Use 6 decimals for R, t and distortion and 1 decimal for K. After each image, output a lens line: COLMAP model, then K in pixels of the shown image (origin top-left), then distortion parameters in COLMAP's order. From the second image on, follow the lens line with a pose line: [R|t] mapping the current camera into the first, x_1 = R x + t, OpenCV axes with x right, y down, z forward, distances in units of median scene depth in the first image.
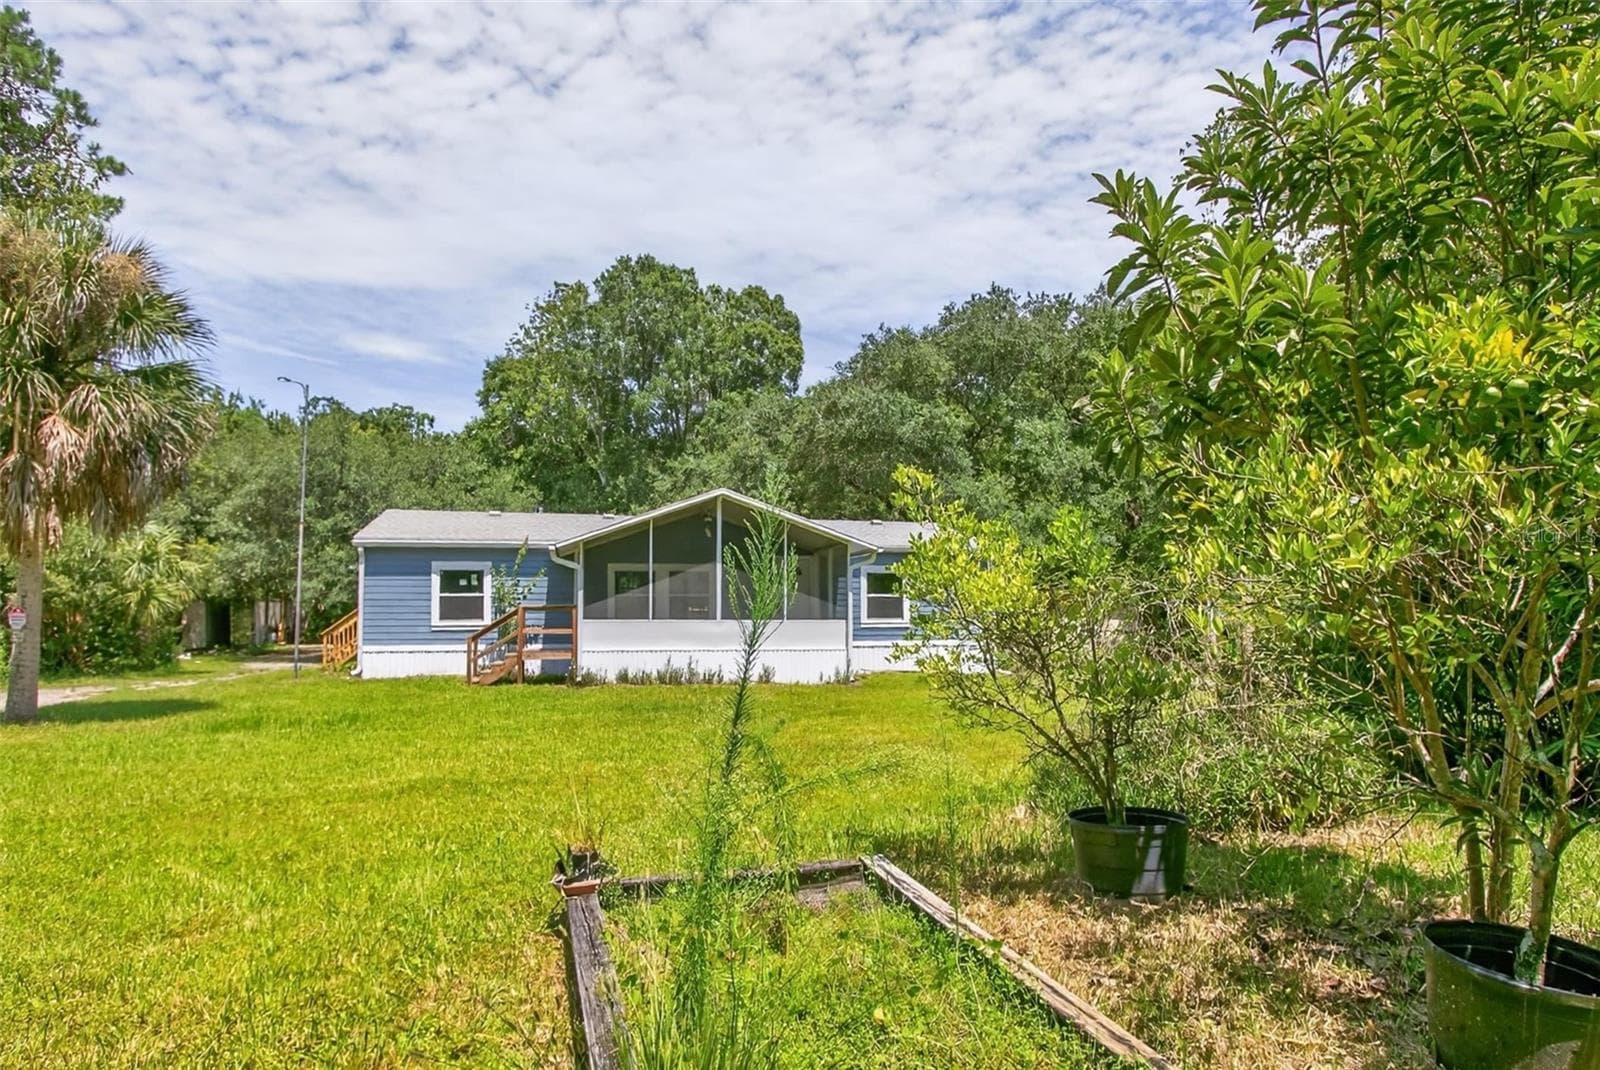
lens RADIAL K [[996.4, 0, 802.3], [0, 996.4, 562.0], [0, 0, 1]] dist [0.003551, 0.000539]
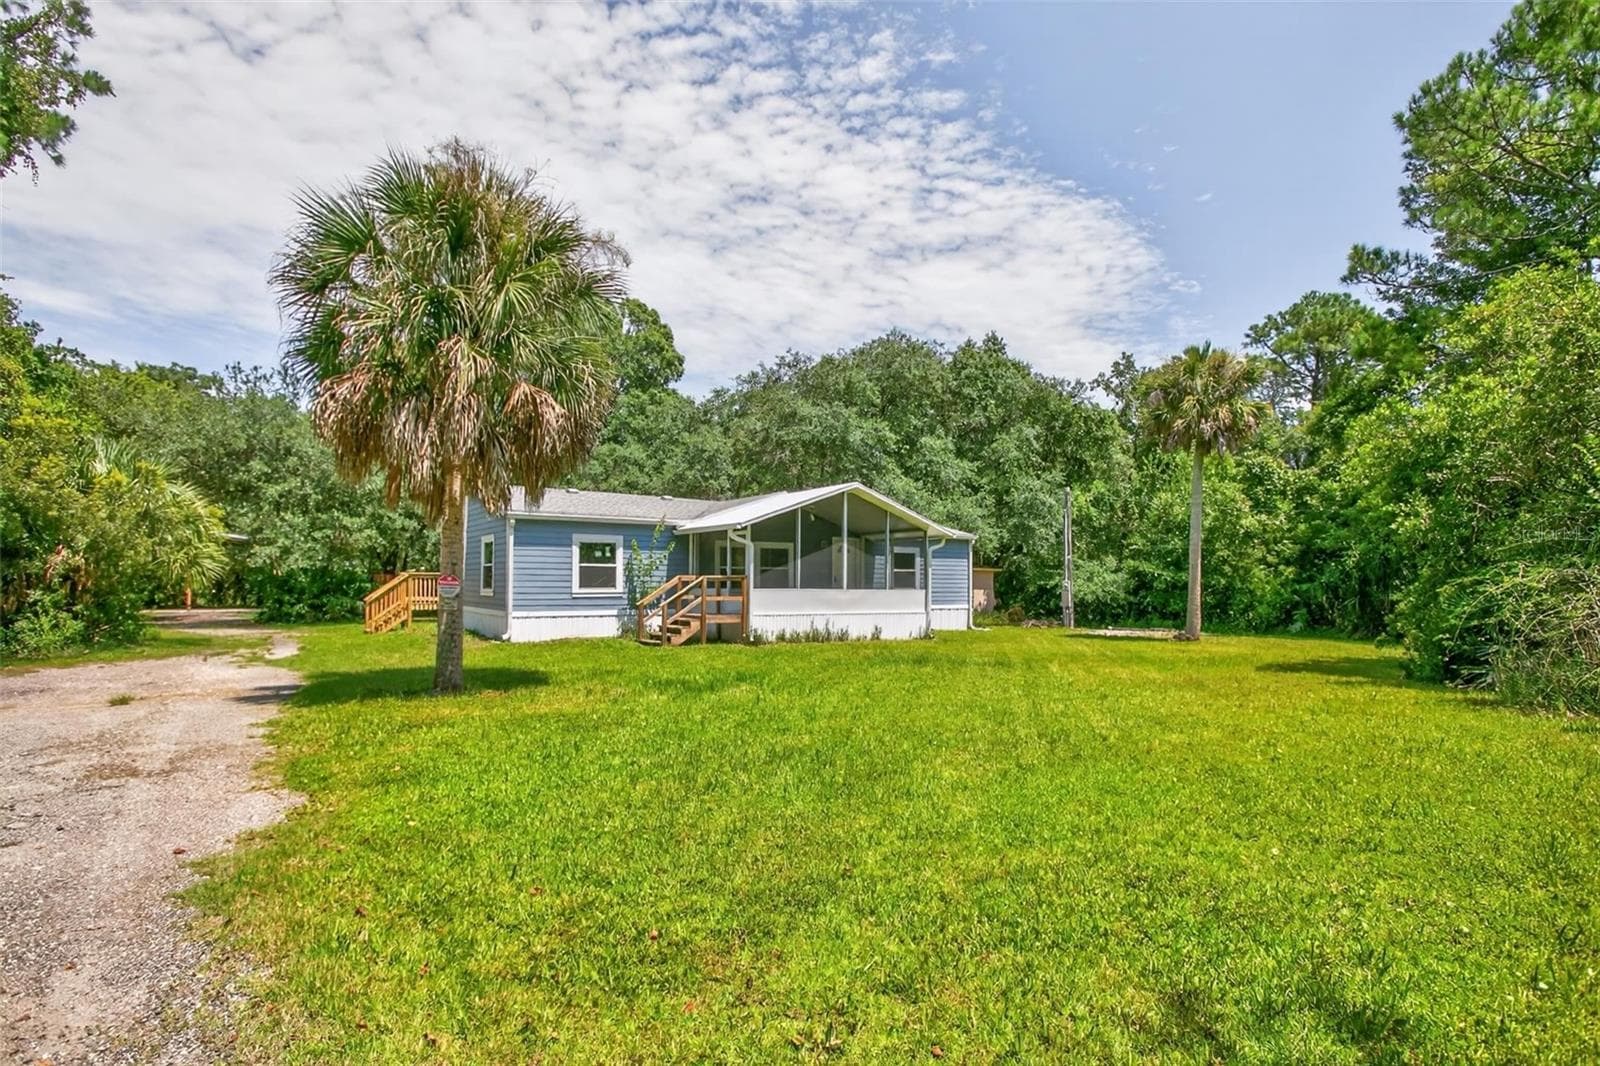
lens RADIAL K [[824.1, 0, 798.0], [0, 824.1, 582.7], [0, 0, 1]] dist [0.000147, 0.001225]
pose [[0.931234, 0.008513, 0.364323, -0.465100], [-0.027199, 0.998562, 0.046191, 0.004017], [-0.363406, -0.052924, 0.930127, 0.068349]]
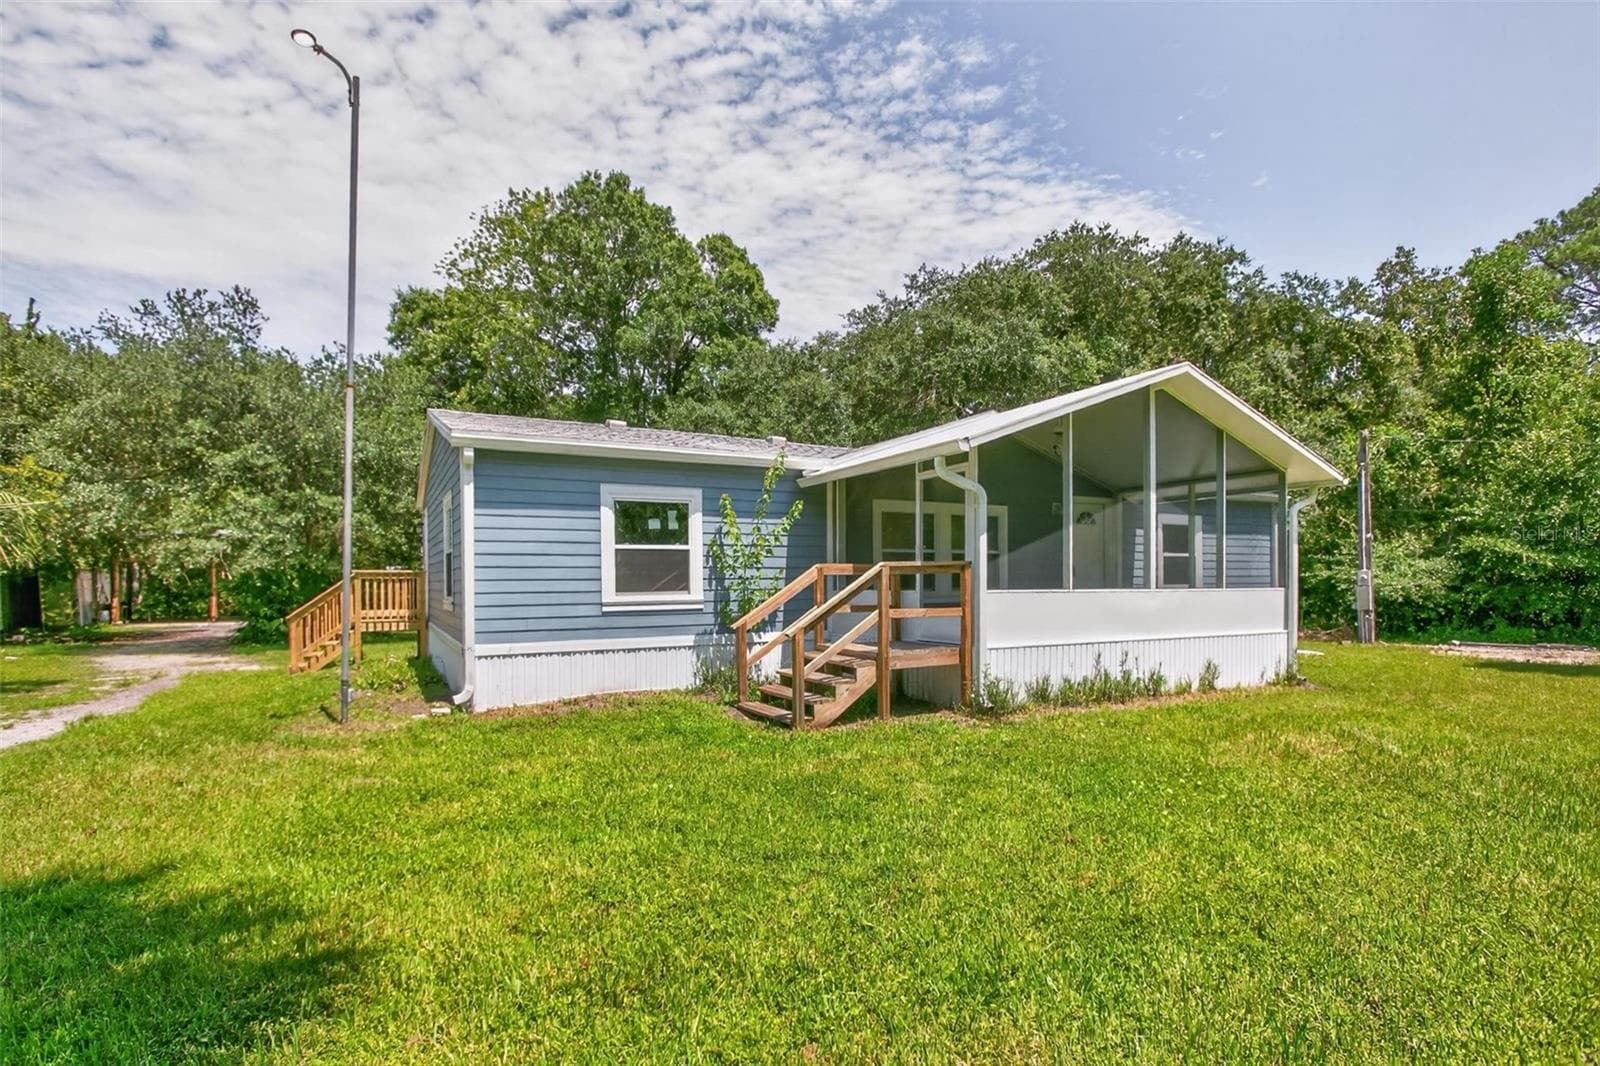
lens RADIAL K [[775.5, 0, 800.7], [0, 775.5, 608.9], [0, 0, 1]] dist [0.000298, 0.000811]
pose [[0.961130, -0.014384, 0.275720, -0.380223], [-0.008365, 0.996667, 0.081152, 0.031363], [-0.275968, -0.080304, 0.957806, 0.559345]]
